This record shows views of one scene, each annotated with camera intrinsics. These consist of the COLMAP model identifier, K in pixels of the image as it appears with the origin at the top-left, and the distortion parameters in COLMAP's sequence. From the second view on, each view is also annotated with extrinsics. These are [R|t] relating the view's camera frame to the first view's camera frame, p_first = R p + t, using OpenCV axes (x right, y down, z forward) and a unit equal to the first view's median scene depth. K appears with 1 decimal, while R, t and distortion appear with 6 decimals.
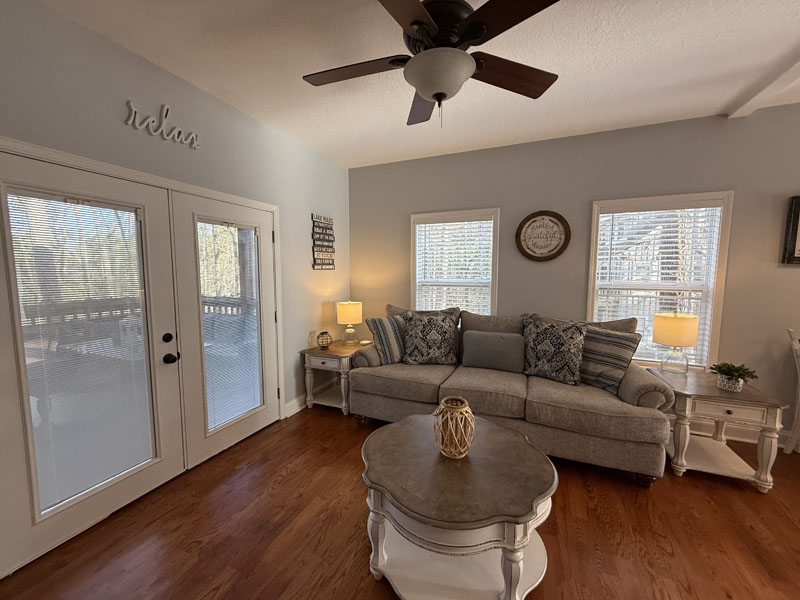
lens RADIAL K [[317.0, 0, 400.0], [0, 317.0, 300.0], [0, 0, 1]] dist [0.002763, 0.000149]
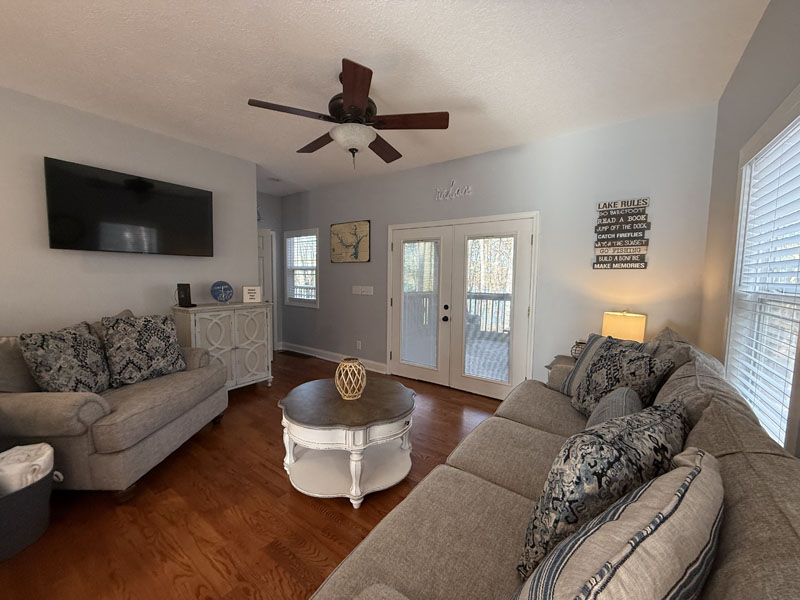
lens RADIAL K [[317.0, 0, 400.0], [0, 317.0, 300.0], [0, 0, 1]] dist [0.002763, 0.000149]
pose [[-0.215014, 0.061965, -0.974643, 0.661441], [-0.109451, 0.990169, 0.087098, -0.030881], [0.970458, 0.125403, -0.206118, 0.670903]]
